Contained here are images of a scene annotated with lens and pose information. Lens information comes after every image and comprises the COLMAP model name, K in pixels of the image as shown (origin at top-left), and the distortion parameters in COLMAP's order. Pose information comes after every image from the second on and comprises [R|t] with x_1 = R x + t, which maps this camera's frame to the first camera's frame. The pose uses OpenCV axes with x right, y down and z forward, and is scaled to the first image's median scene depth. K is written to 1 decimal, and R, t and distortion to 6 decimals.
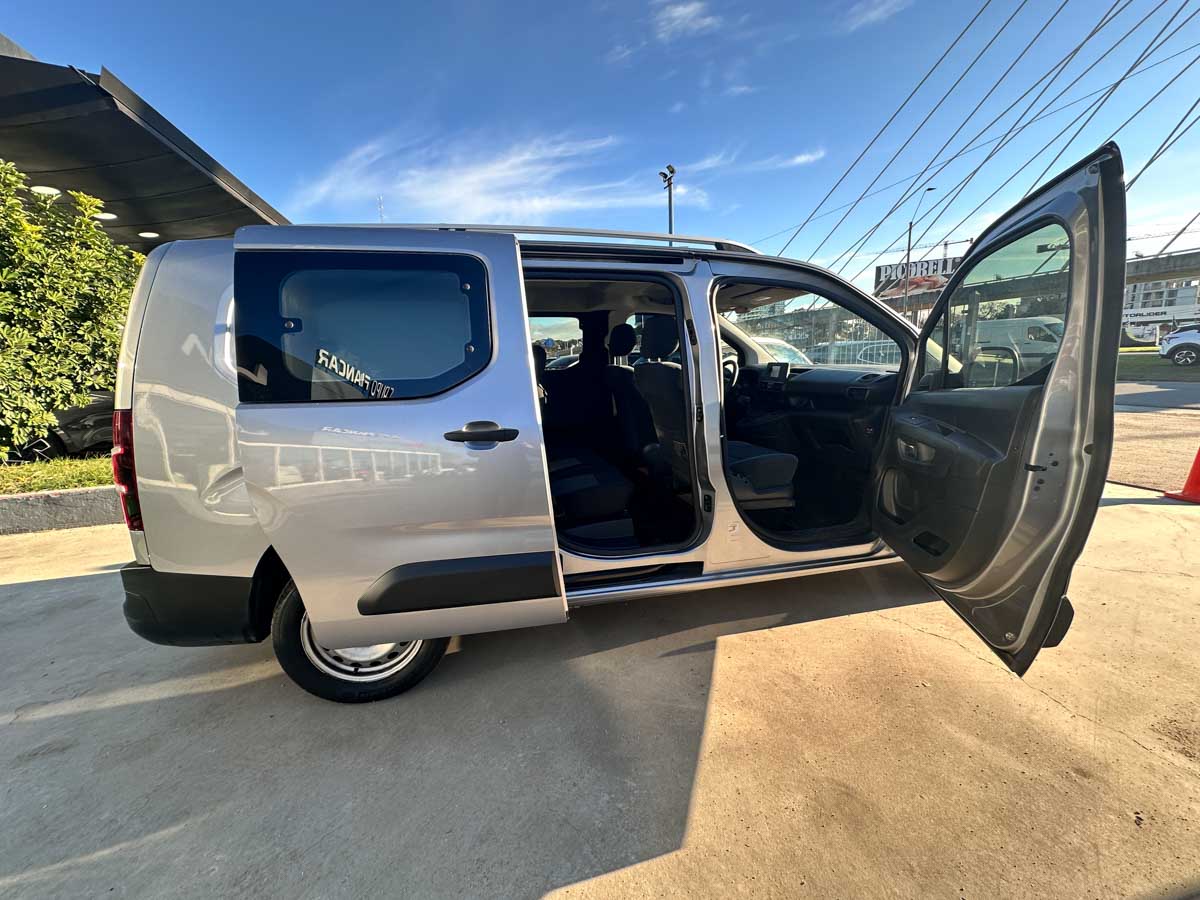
lens RADIAL K [[481.2, 0, 600.0], [0, 481.2, 462.7], [0, 0, 1]] dist [-0.013968, 0.000296]
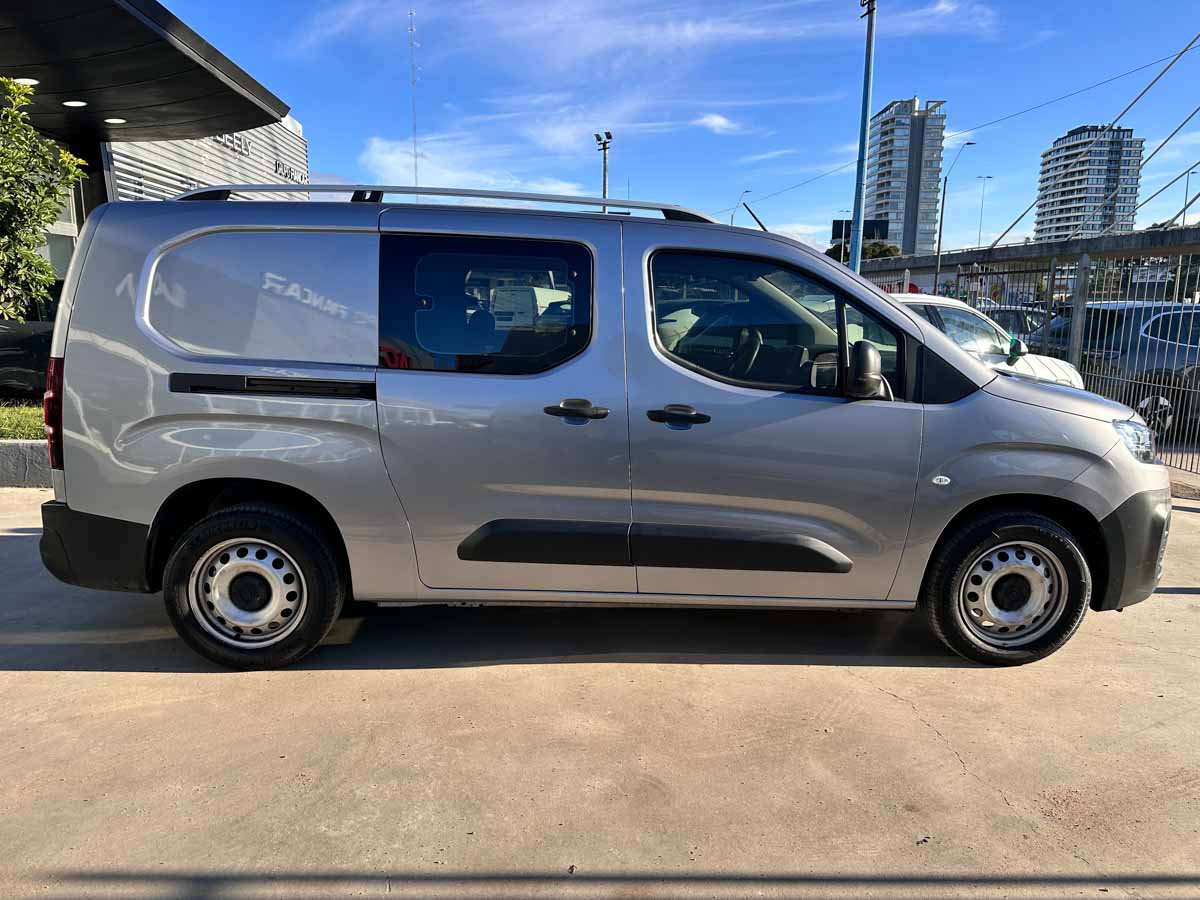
lens RADIAL K [[853.8, 0, 600.5], [0, 853.8, 473.0], [0, 0, 1]] dist [-0.011968, -0.005152]
pose [[0.981323, 0.086615, -0.171766, 0.458142], [-0.088092, 0.996112, -0.000982, 0.034835], [0.171013, 0.016094, 0.985137, -0.558178]]
